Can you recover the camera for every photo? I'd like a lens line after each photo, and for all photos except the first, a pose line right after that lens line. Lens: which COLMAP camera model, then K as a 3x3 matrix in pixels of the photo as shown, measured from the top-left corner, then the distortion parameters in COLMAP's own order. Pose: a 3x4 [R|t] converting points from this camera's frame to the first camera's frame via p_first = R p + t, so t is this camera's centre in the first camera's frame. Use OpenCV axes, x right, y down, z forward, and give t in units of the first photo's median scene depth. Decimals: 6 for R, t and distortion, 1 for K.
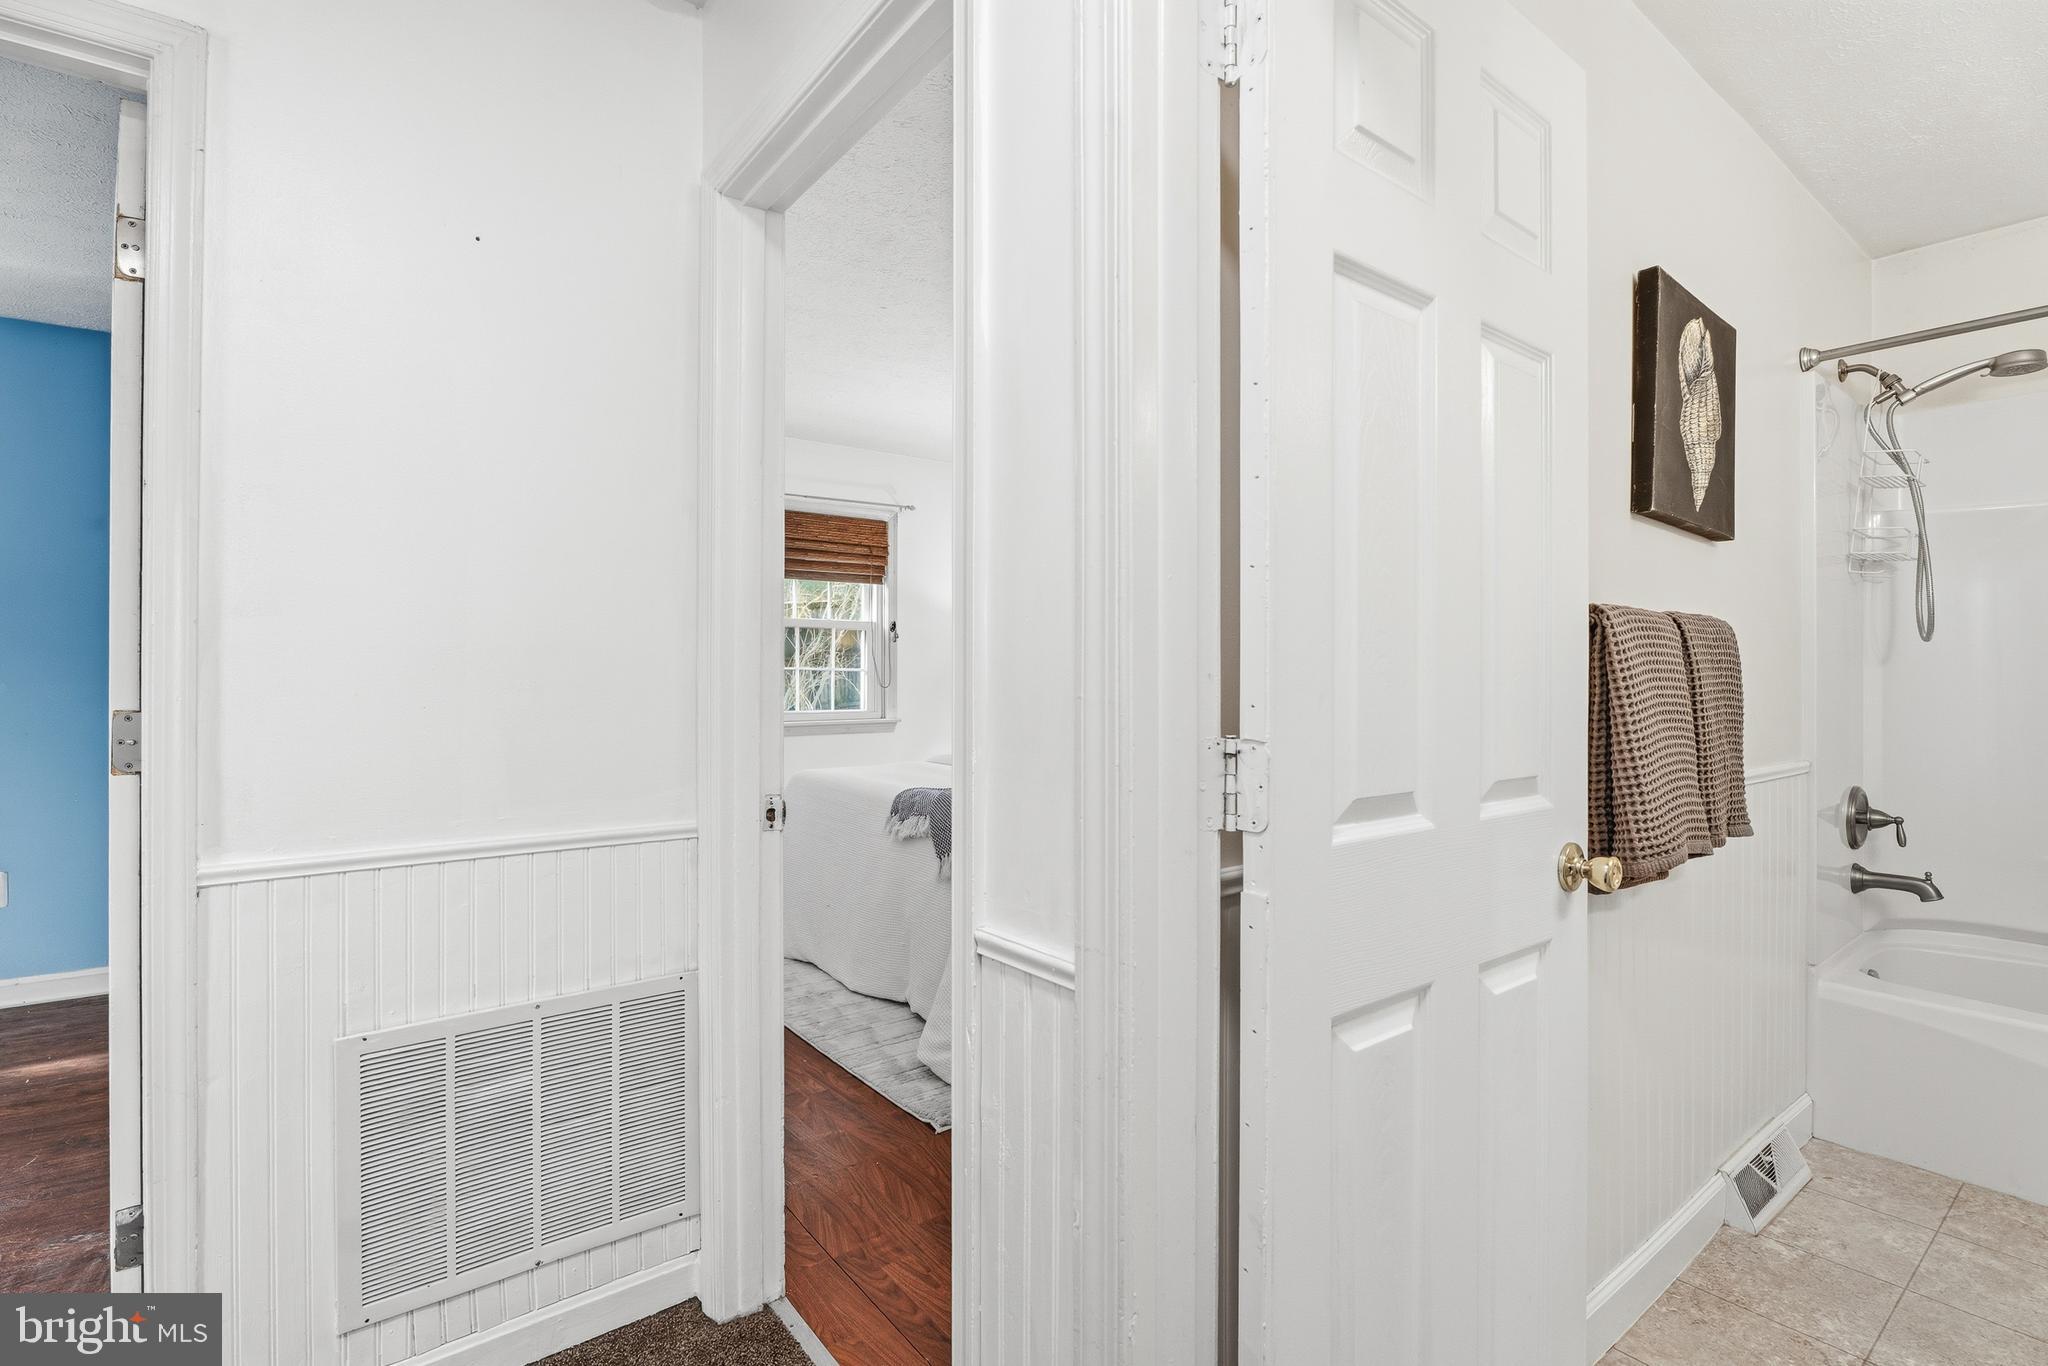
lens RADIAL K [[959.7, 0, 1024.0], [0, 959.7, 683.0], [0, 0, 1]] dist [-0.018692, -0.000304]
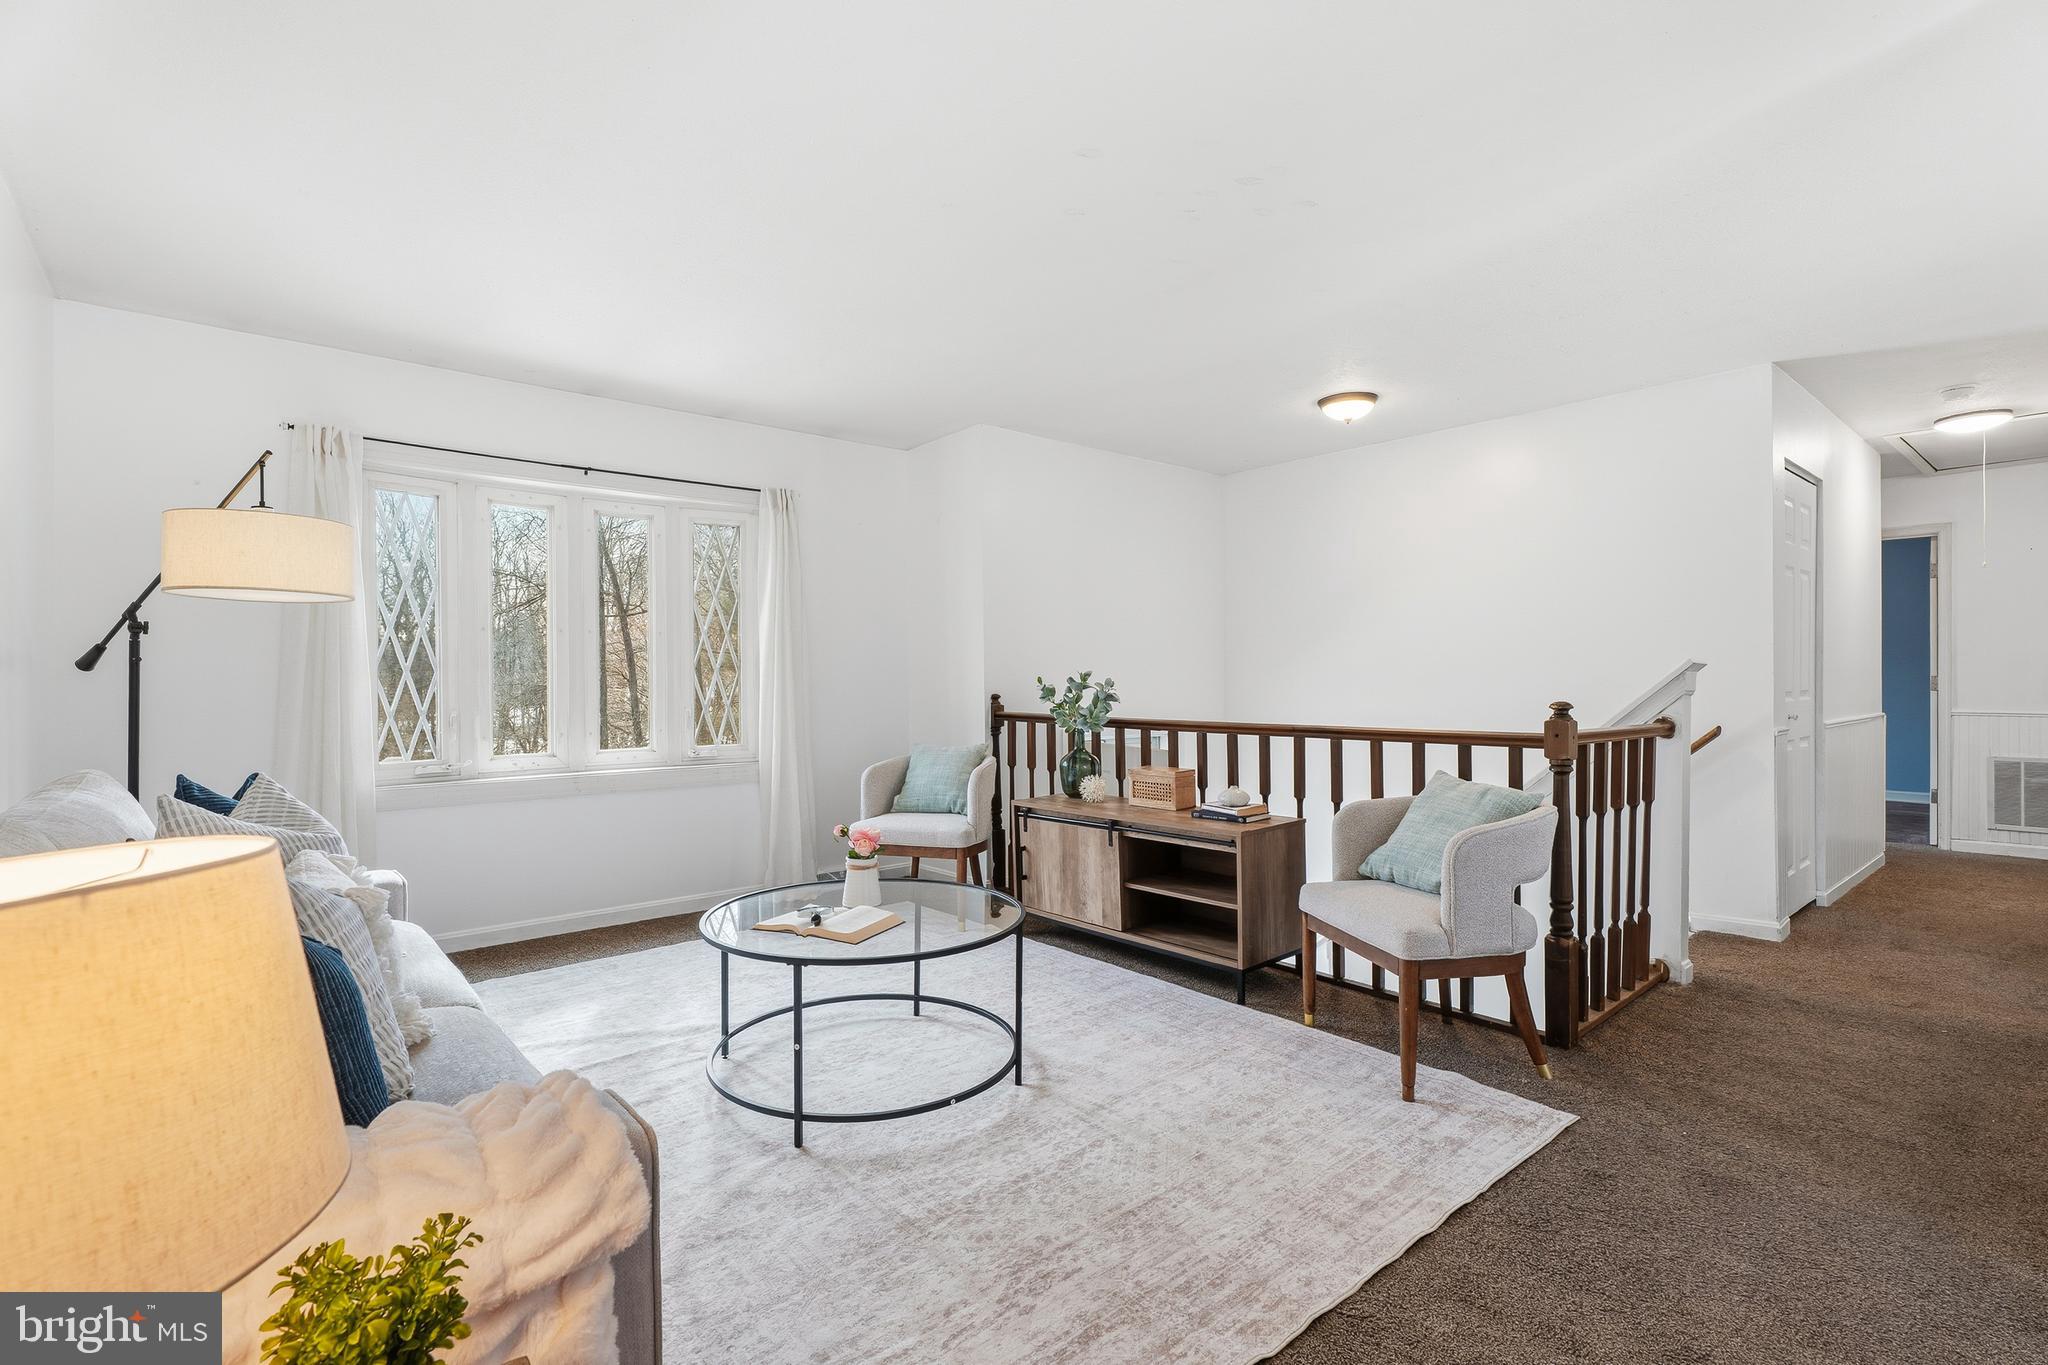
lens RADIAL K [[958.6, 0, 1020.4], [0, 958.6, 676.3], [0, 0, 1]] dist [0.004130, 0.000568]
pose [[0.058799, -0.005717, -0.998253, 3.082942], [0.003002, 0.999980, -0.005550, 0.037636], [0.998265, -0.002670, 0.058815, -3.307538]]
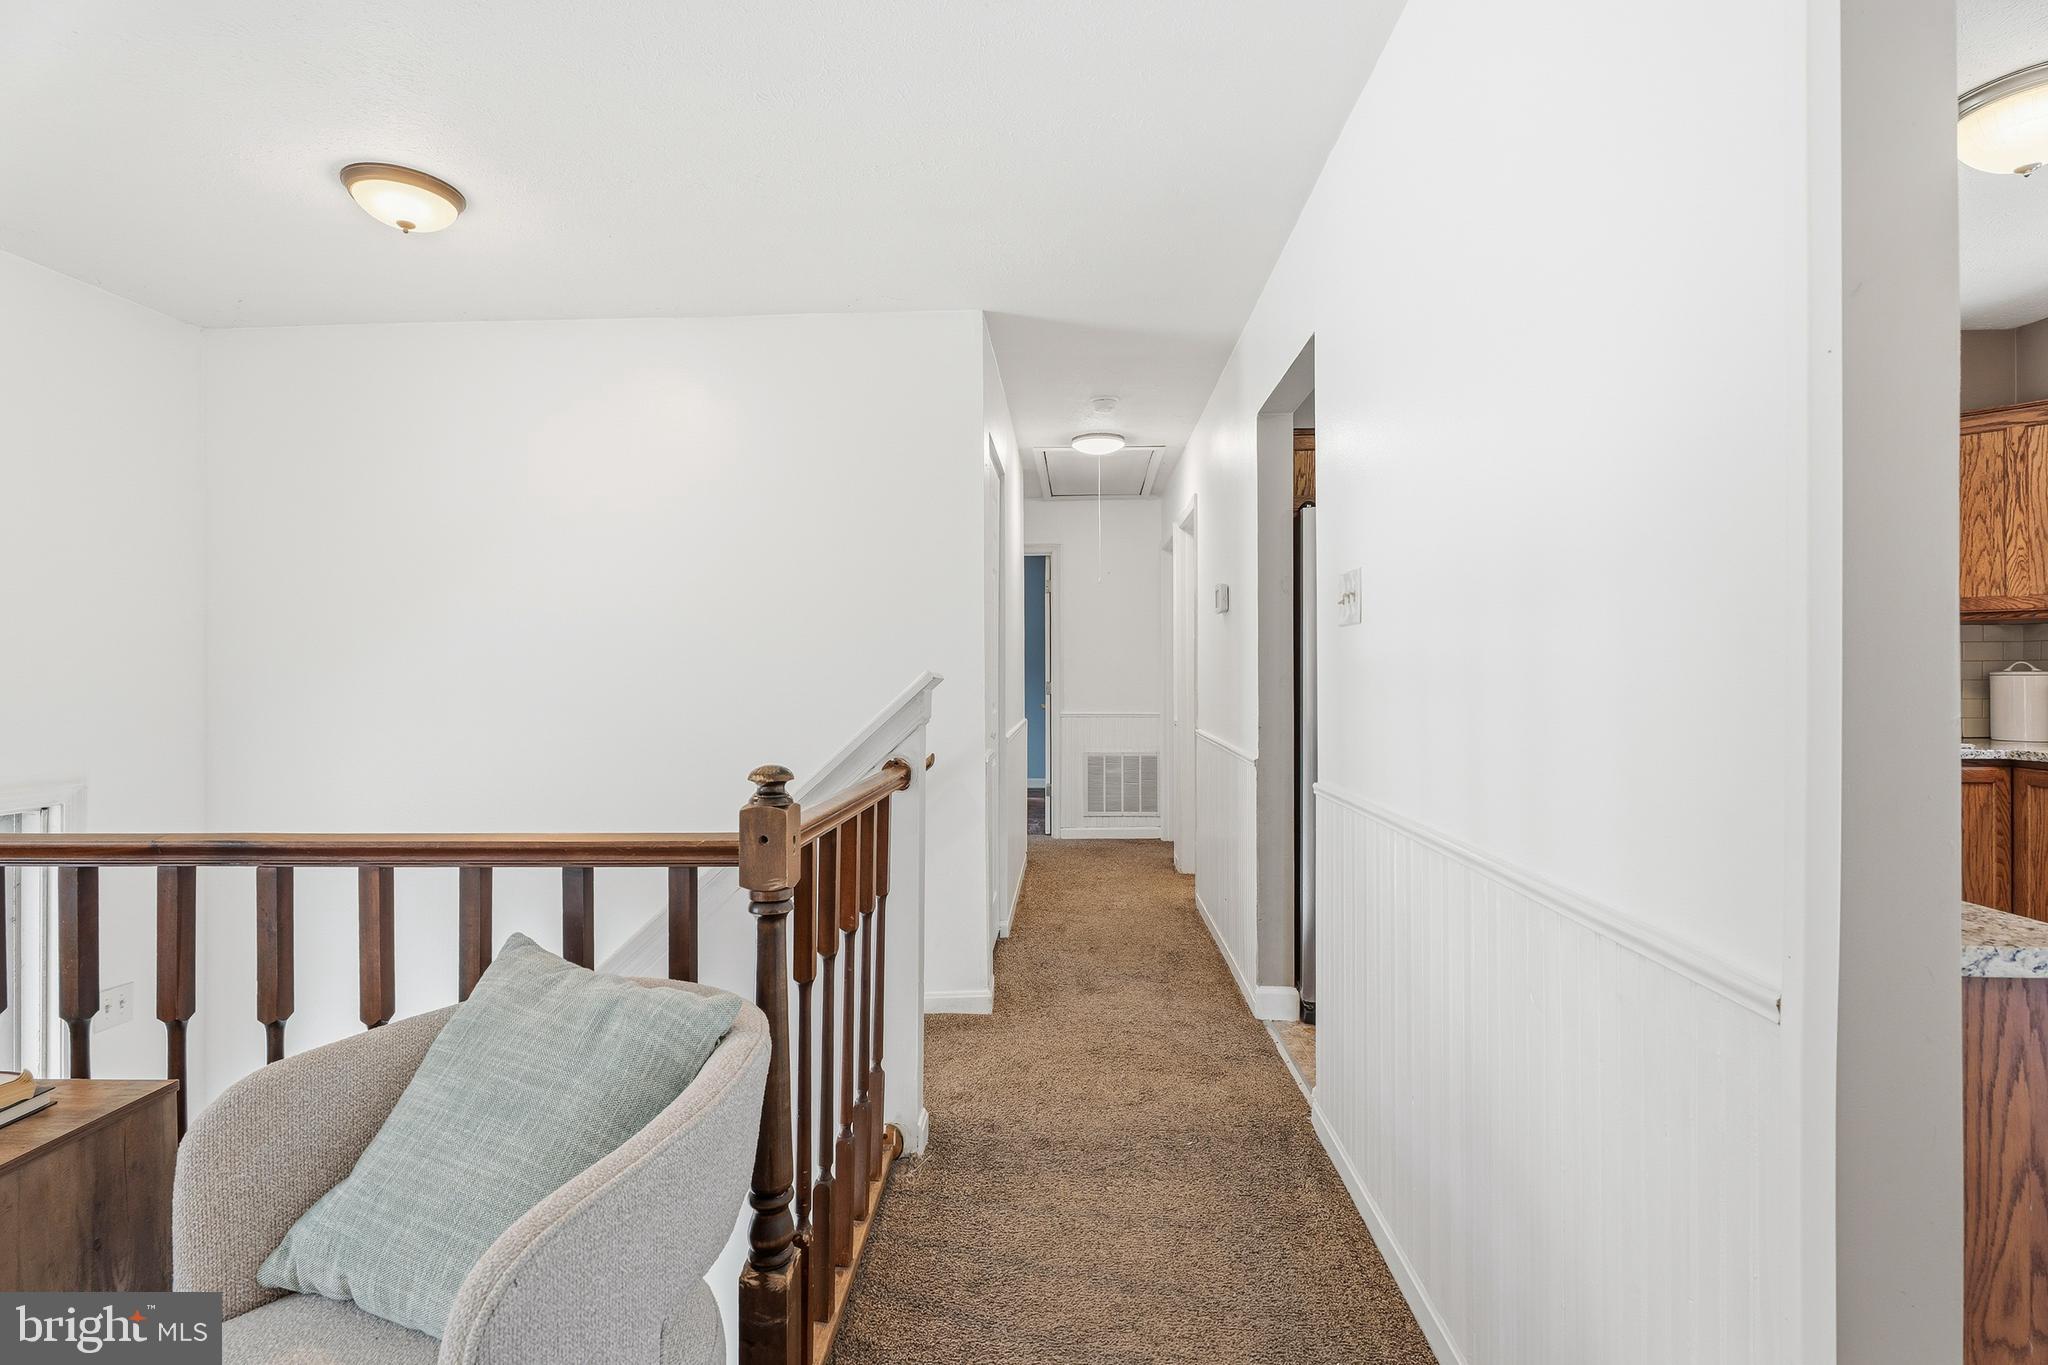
lens RADIAL K [[958.6, 0, 1020.4], [0, 958.6, 676.3], [0, 0, 1]] dist [0.004130, 0.000568]
pose [[0.754885, -0.001487, -0.655855, 2.081667], [0.001816, 0.999998, -0.000177, -0.005187], [0.655855, -0.001057, 0.754886, -2.695560]]
